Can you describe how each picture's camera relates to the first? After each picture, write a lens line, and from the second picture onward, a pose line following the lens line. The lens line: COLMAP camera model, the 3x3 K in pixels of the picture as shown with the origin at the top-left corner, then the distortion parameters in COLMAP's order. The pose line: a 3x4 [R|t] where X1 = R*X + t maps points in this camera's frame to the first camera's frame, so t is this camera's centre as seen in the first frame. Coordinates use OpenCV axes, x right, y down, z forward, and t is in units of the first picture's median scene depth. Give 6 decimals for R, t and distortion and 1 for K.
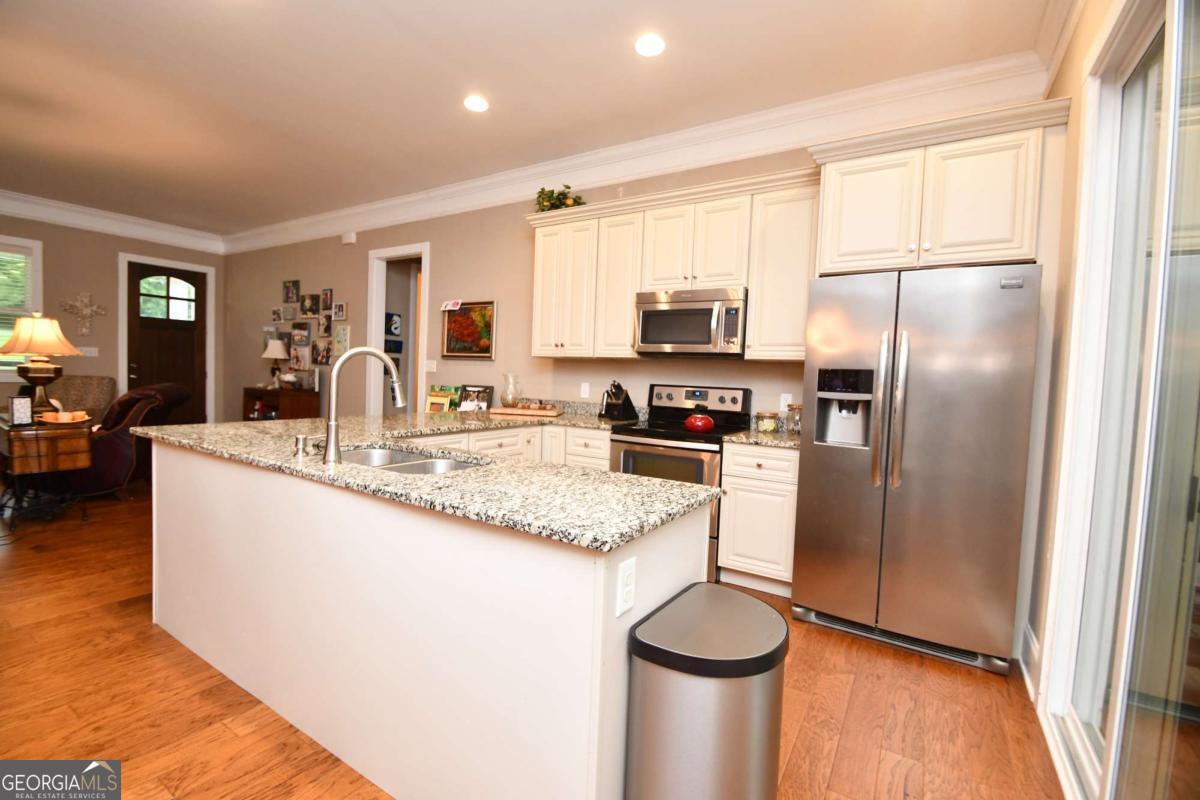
lens RADIAL K [[524.5, 0, 600.0], [0, 524.5, 400.0], [0, 0, 1]] dist [0.000607, -0.009980]
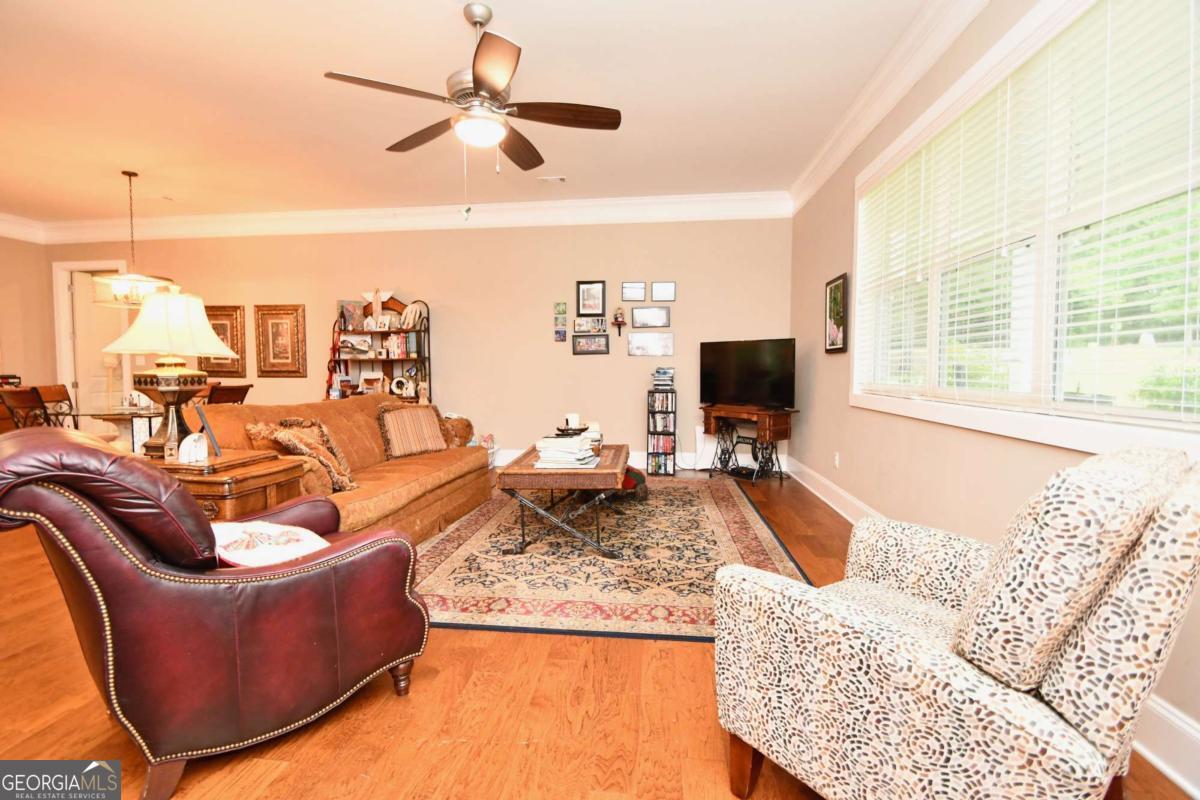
lens RADIAL K [[544.2, 0, 599.4], [0, 544.2, 392.6], [0, 0, 1]] dist [0.000299, 0.000064]
pose [[-0.901461, -0.020392, -0.432380, -1.225551], [-0.056006, 0.995988, 0.069791, -0.113324], [0.429223, 0.087130, -0.898986, 1.714701]]
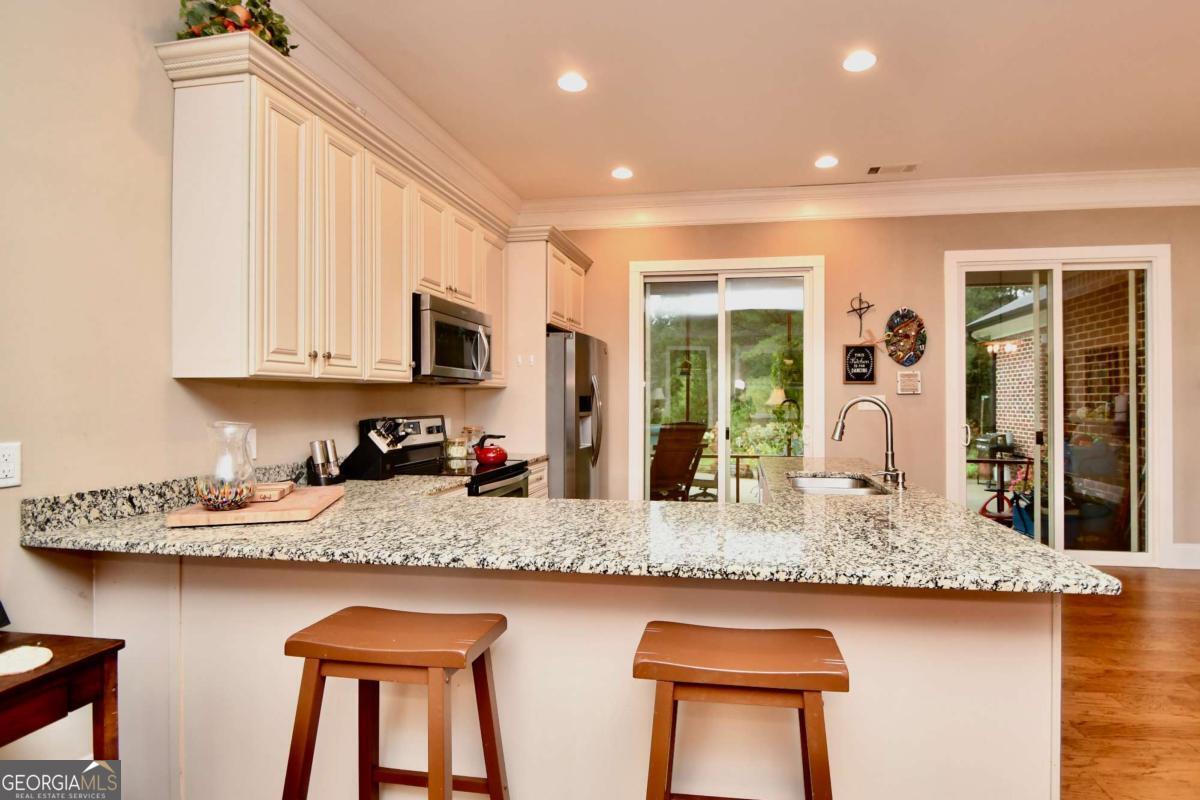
lens RADIAL K [[579.9, 0, 654.7], [0, 579.9, 396.6], [0, 0, 1]] dist [0.013105, -0.019171]
pose [[-0.398658, -0.034873, 0.916437, -0.762891], [0.025070, 0.998489, 0.048901, -0.089692], [-0.916757, 0.042469, -0.397181, 0.989746]]
